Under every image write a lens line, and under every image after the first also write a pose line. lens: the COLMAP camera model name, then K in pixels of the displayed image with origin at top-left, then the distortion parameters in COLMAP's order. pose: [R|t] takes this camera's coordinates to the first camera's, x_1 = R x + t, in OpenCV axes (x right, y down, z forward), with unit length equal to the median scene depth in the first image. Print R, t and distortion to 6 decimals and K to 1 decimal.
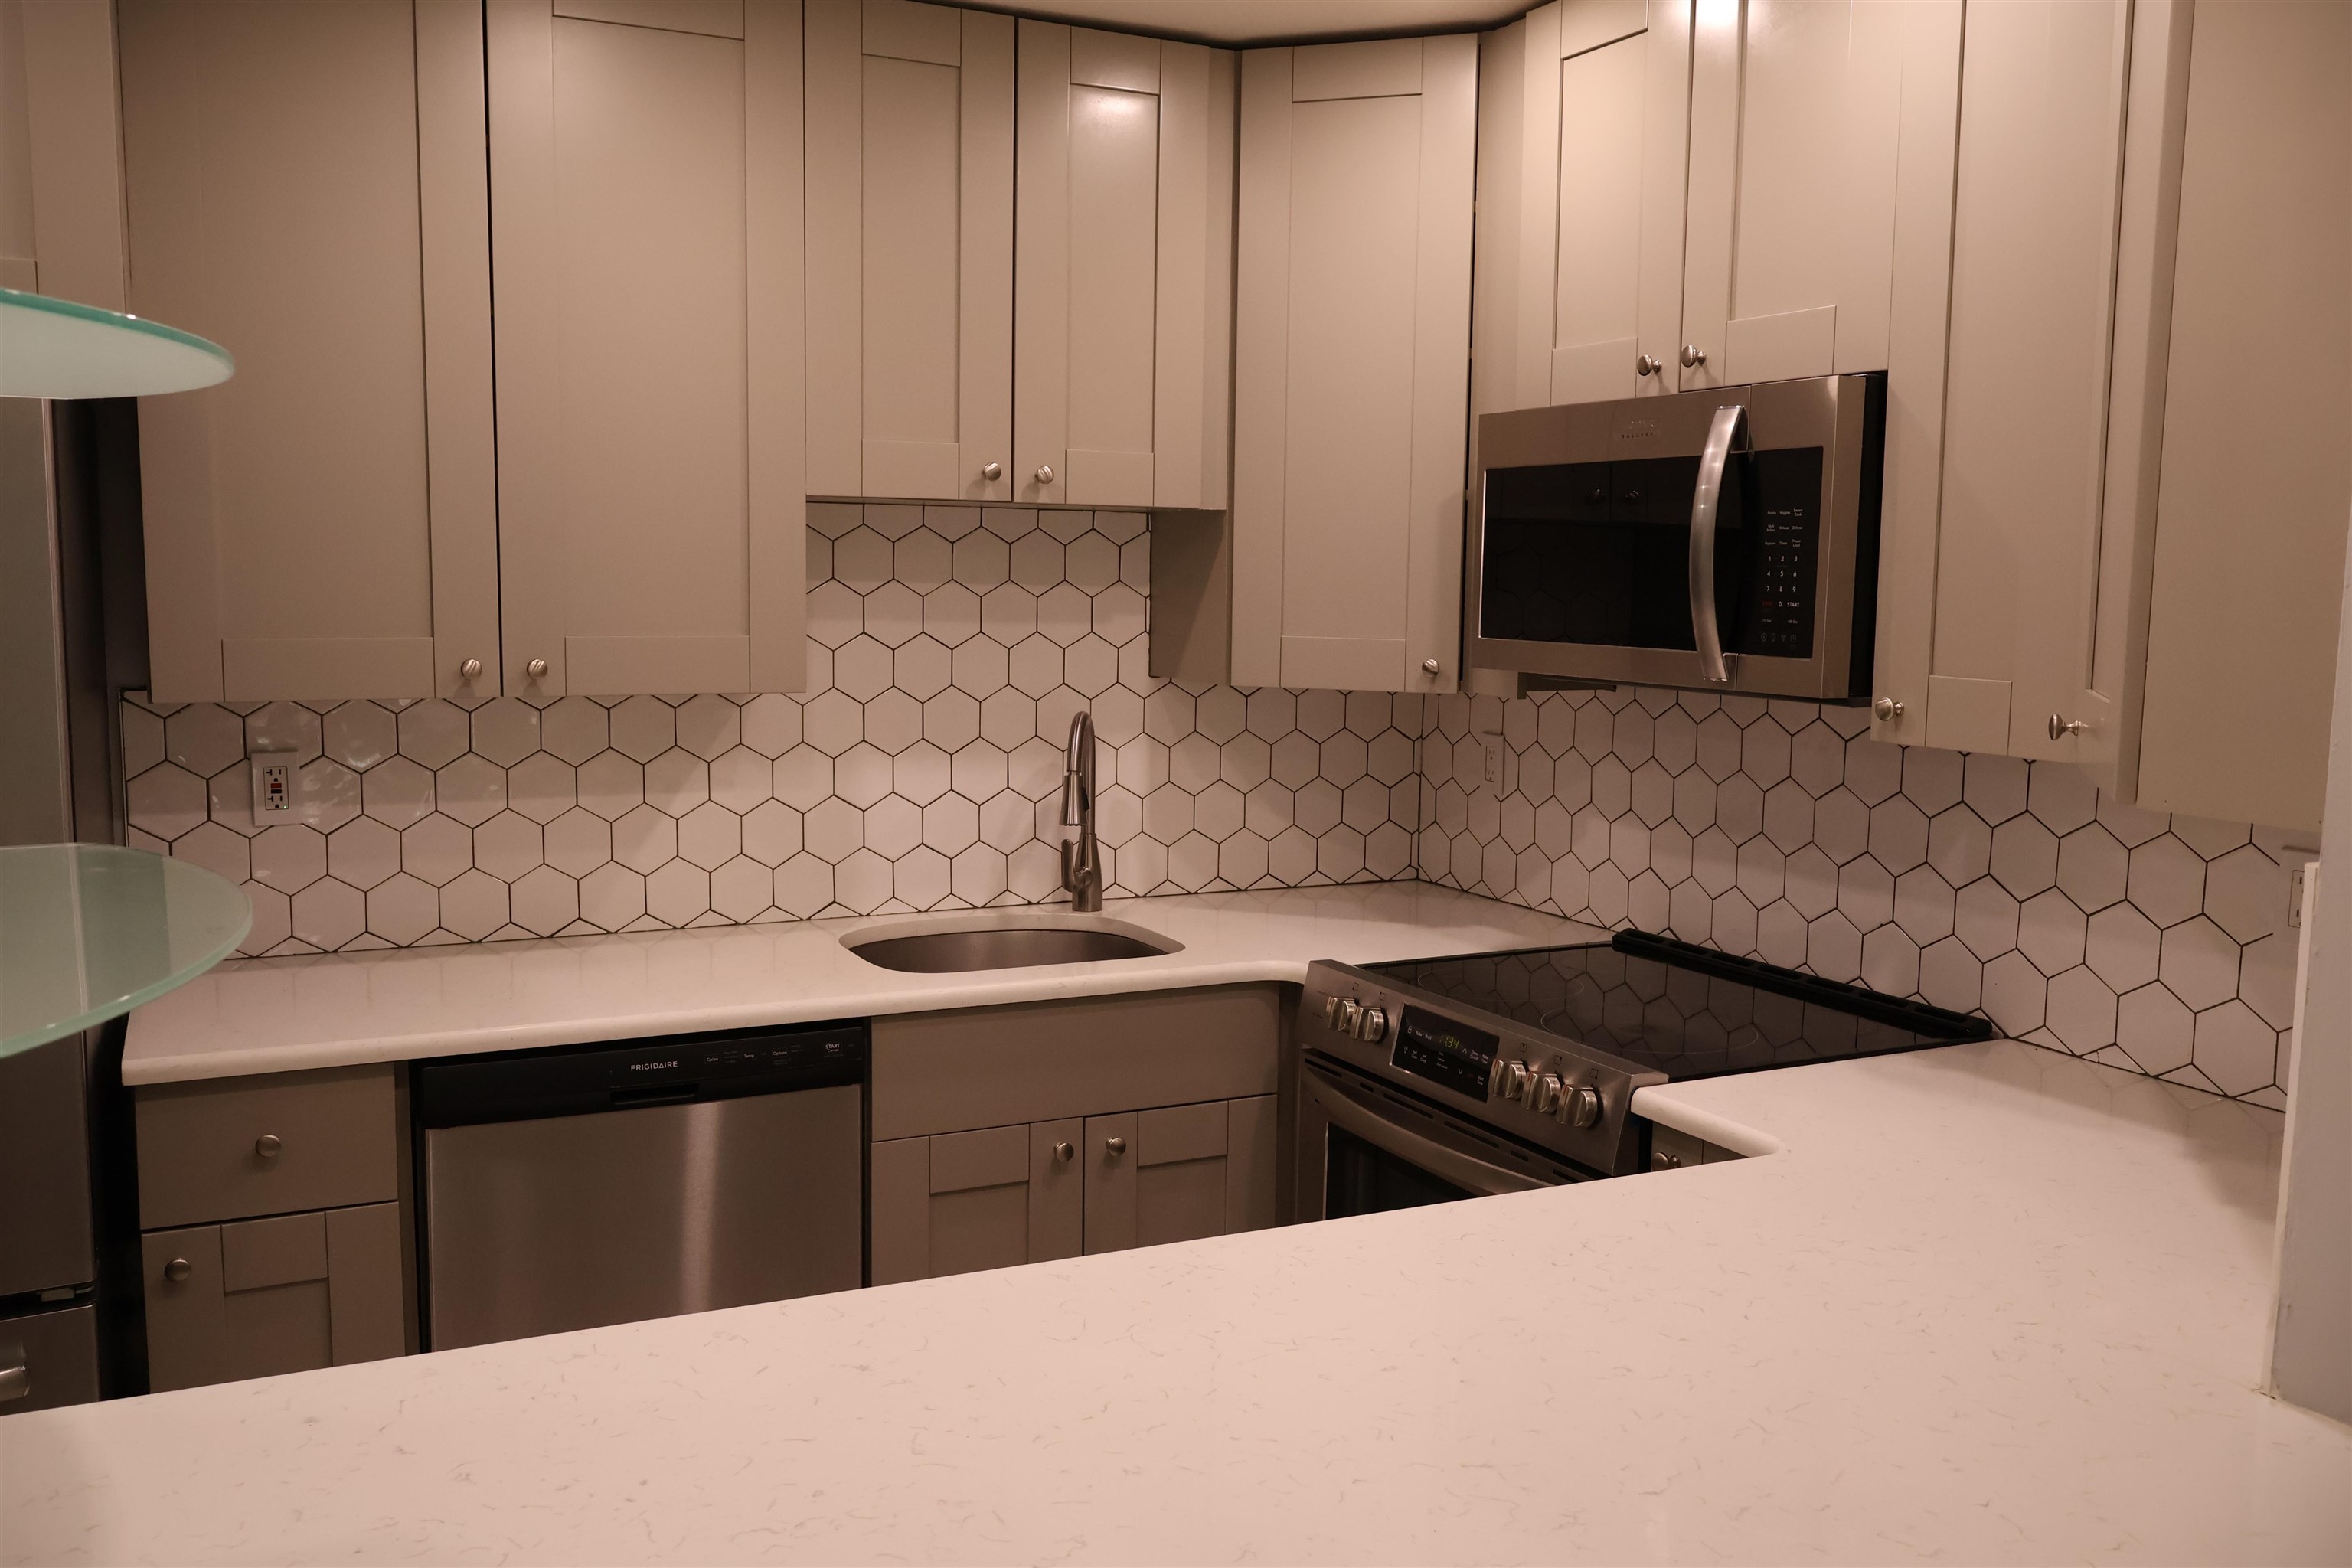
lens RADIAL K [[1965.3, 0, 1174.1], [0, 1965.3, 776.9], [0, 0, 1]] dist [-0.015780, 0.000882]
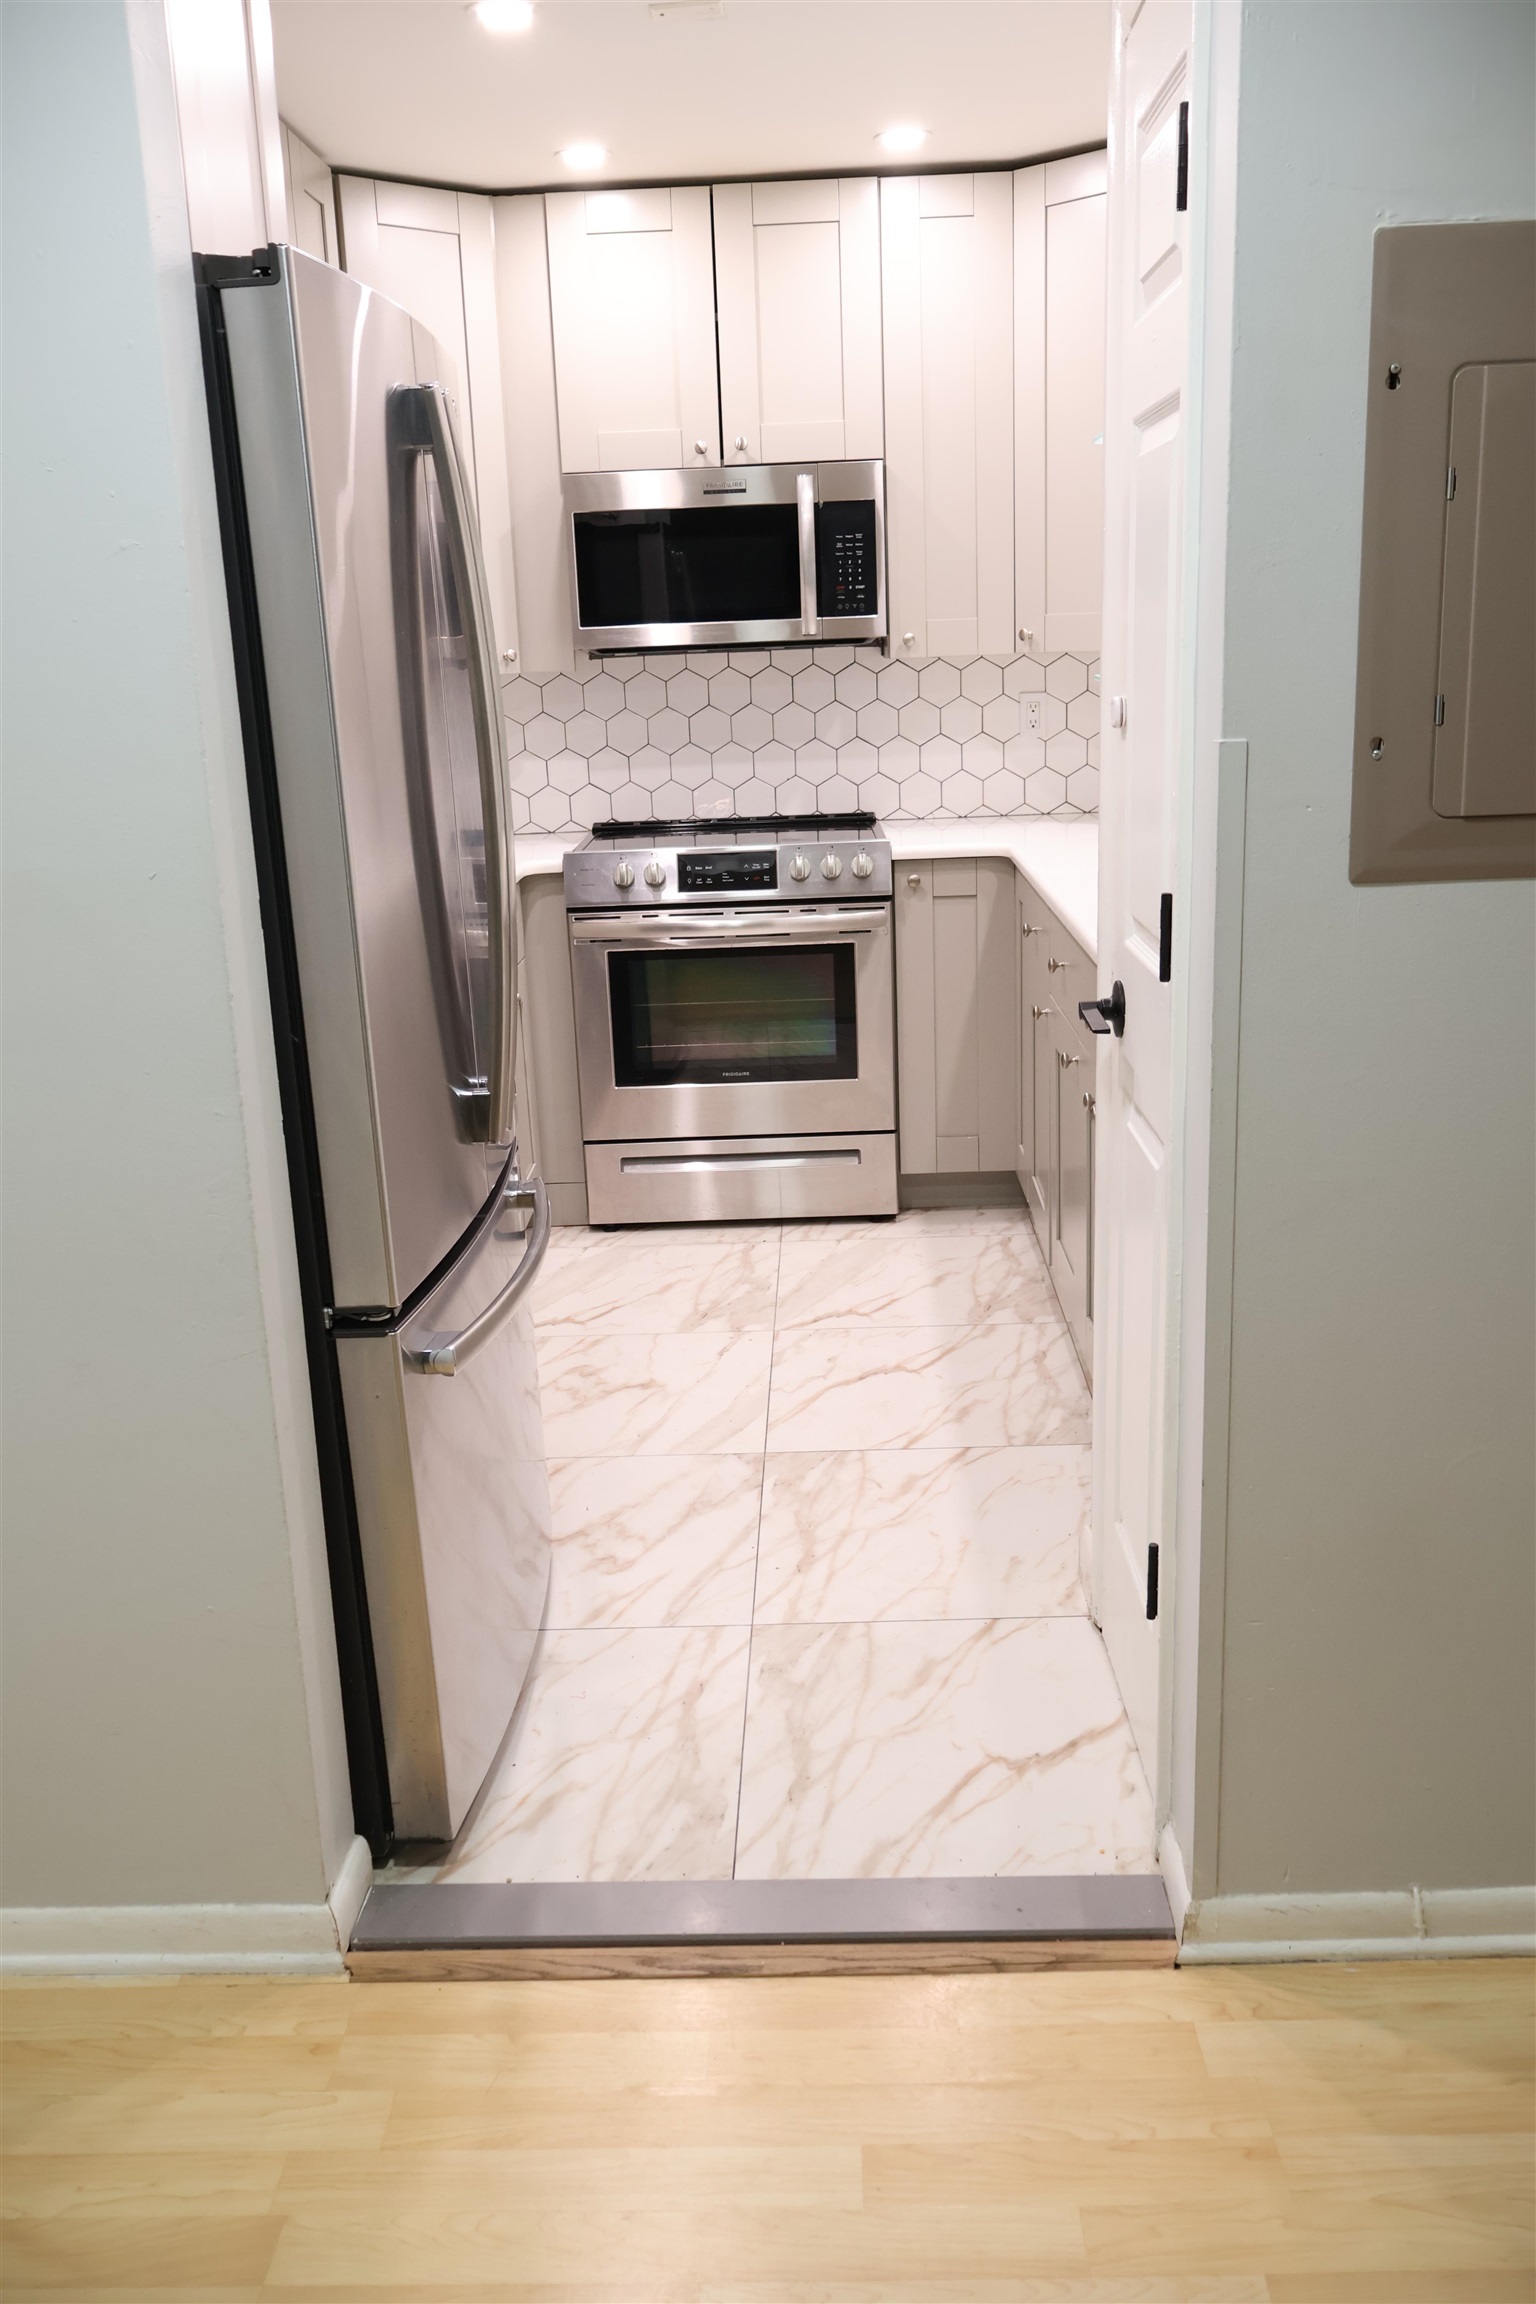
lens RADIAL K [[1925.2, 0, 768.4], [0, 1925.2, 1158.6], [0, 0, 1]] dist [-0.015780, 0.000882]
pose [[0.446819, -0.265130, 0.854435, -1.369513], [0.139050, 0.964051, 0.226429, 0.009935], [-0.883752, 0.017637, 0.467623, 0.219183]]
